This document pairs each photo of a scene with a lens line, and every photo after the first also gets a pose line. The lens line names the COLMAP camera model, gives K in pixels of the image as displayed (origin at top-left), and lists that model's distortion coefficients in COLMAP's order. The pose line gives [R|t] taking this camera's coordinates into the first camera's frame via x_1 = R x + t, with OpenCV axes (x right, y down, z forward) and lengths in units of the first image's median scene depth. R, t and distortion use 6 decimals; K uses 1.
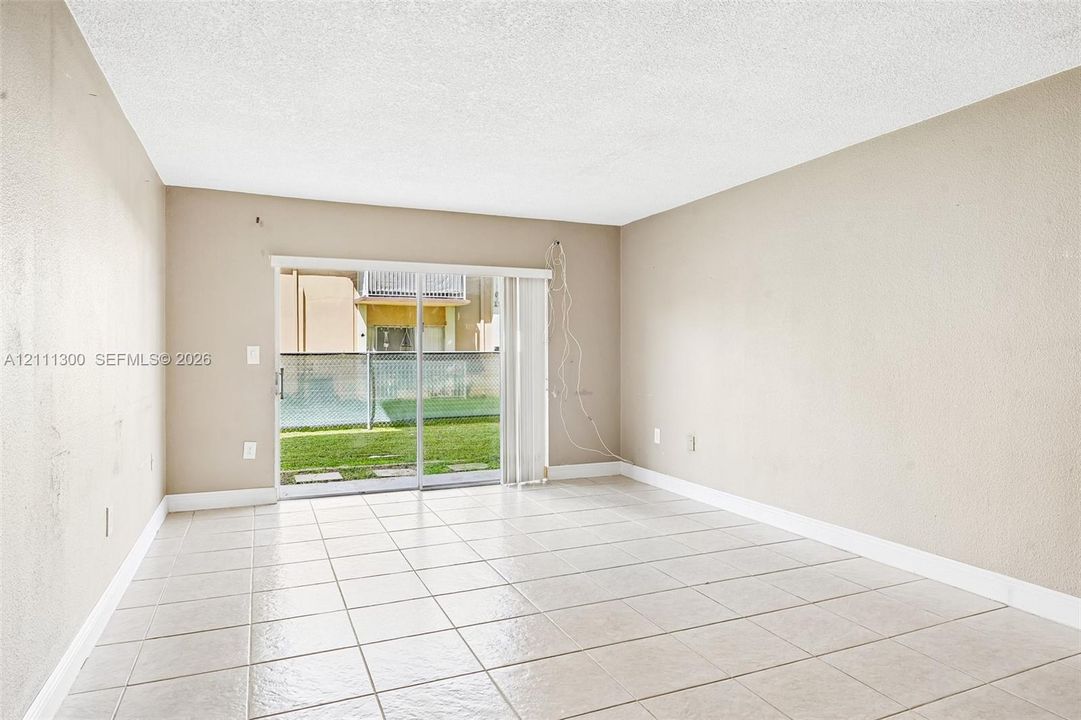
lens RADIAL K [[623.6, 0, 548.4], [0, 623.6, 354.6], [0, 0, 1]] dist [-0.005852, -0.001439]
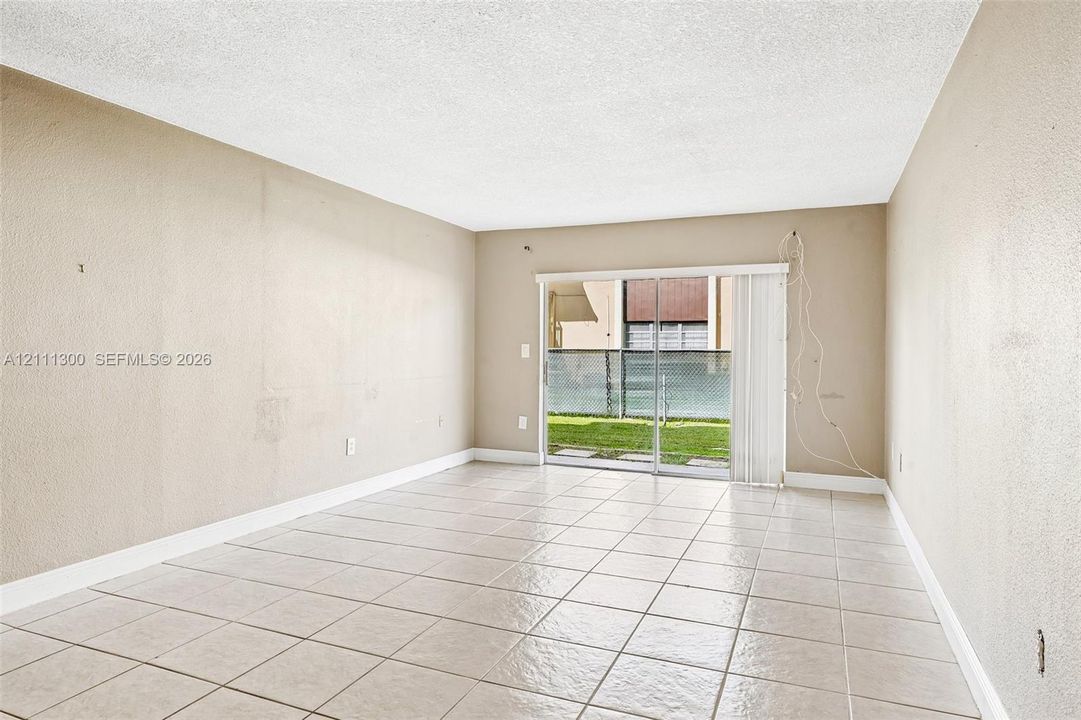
lens RADIAL K [[623.6, 0, 547.3], [0, 623.6, 358.3], [0, 0, 1]] dist [-0.005852, -0.001439]
pose [[0.714748, 0.016235, -0.699193, 0.409189], [-0.008502, 0.999858, 0.014524, -0.002867], [0.699330, -0.004436, 0.714785, 0.074695]]
